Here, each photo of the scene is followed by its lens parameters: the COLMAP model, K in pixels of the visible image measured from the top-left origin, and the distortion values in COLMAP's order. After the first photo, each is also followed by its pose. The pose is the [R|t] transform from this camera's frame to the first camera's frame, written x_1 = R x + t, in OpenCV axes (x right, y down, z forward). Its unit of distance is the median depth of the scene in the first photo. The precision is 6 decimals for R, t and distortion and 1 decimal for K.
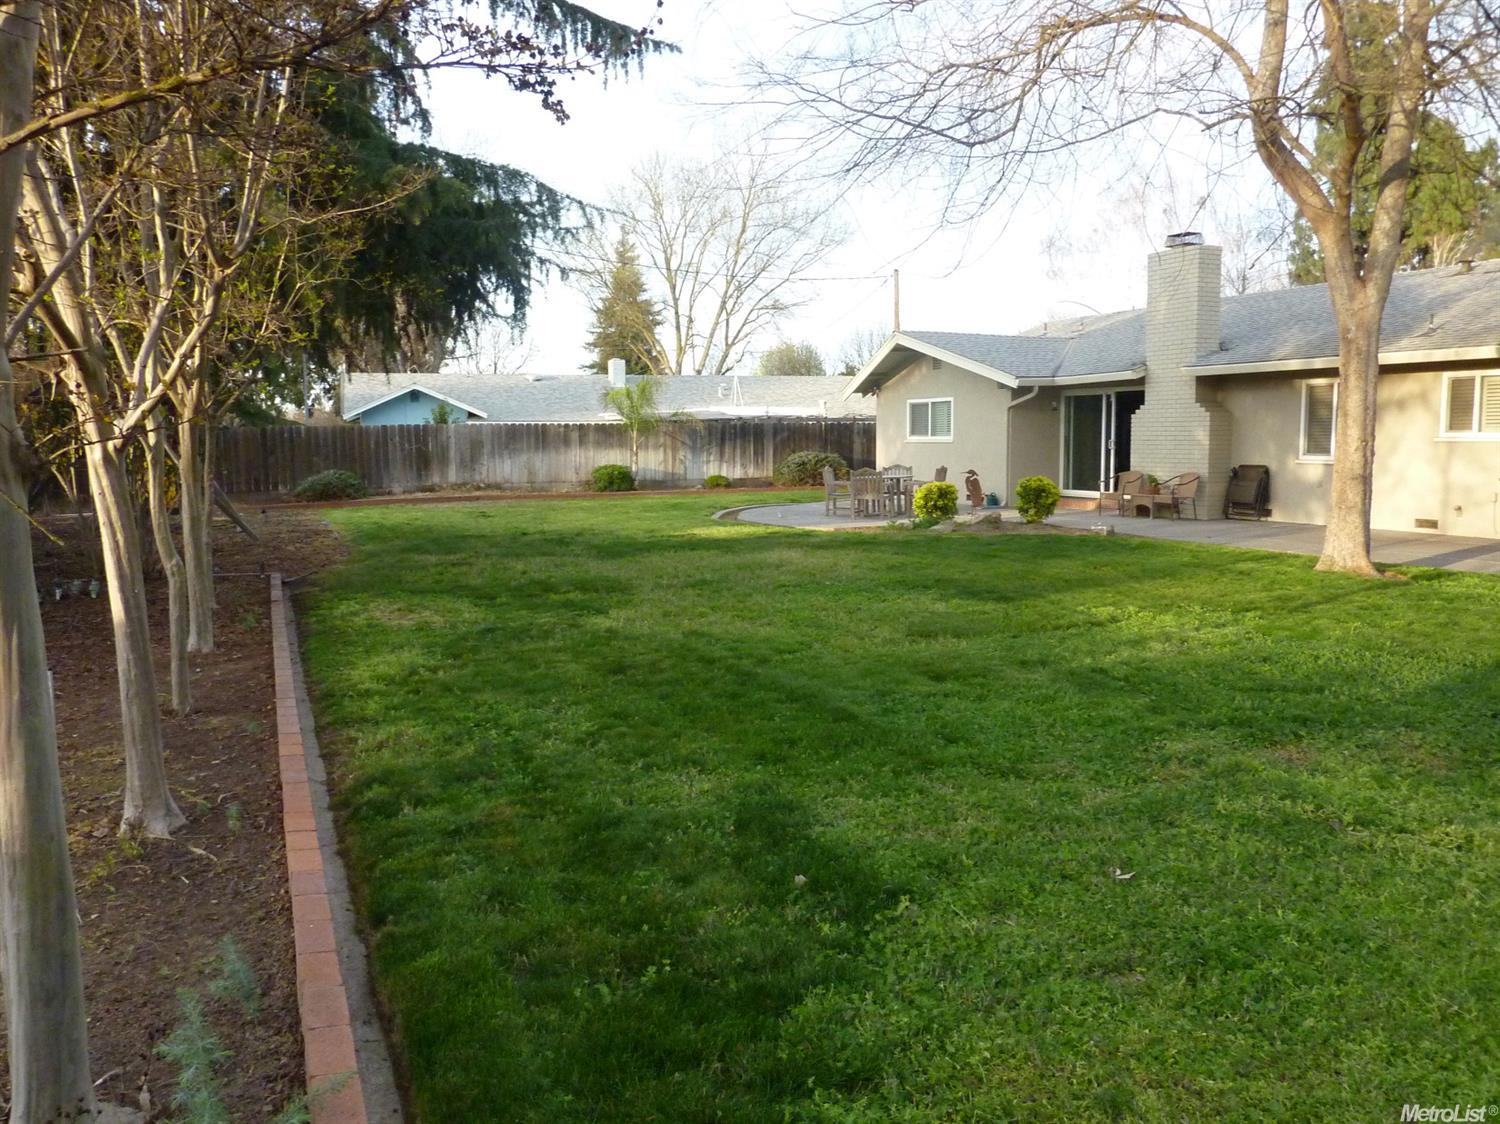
lens RADIAL K [[1148.1, 0, 750.0], [0, 1148.1, 562.0], [0, 0, 1]] dist [-0.010455, -0.011025]
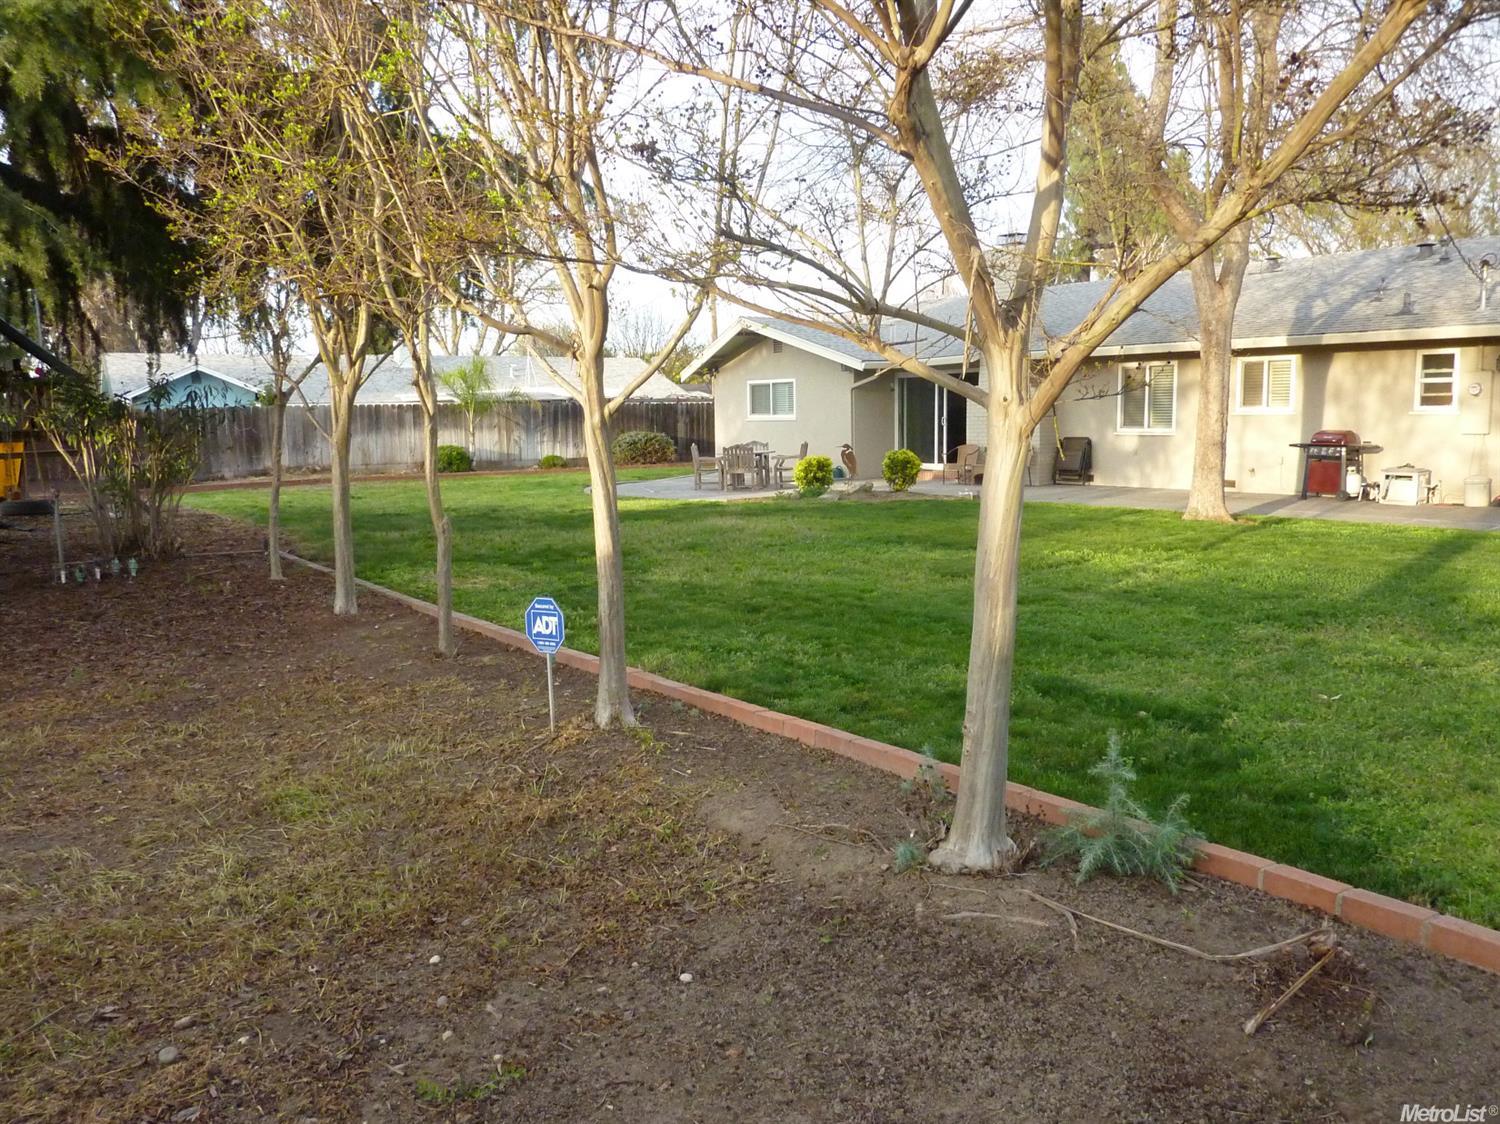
lens RADIAL K [[1148.1, 0, 750.0], [0, 1148.1, 562.0], [0, 0, 1]] dist [-0.010455, -0.011025]
pose [[0.973651, -0.034474, 0.225424, -0.122079], [0.031020, 0.999341, 0.018845, 0.007530], [-0.225925, -0.011356, 0.974079, -0.045304]]
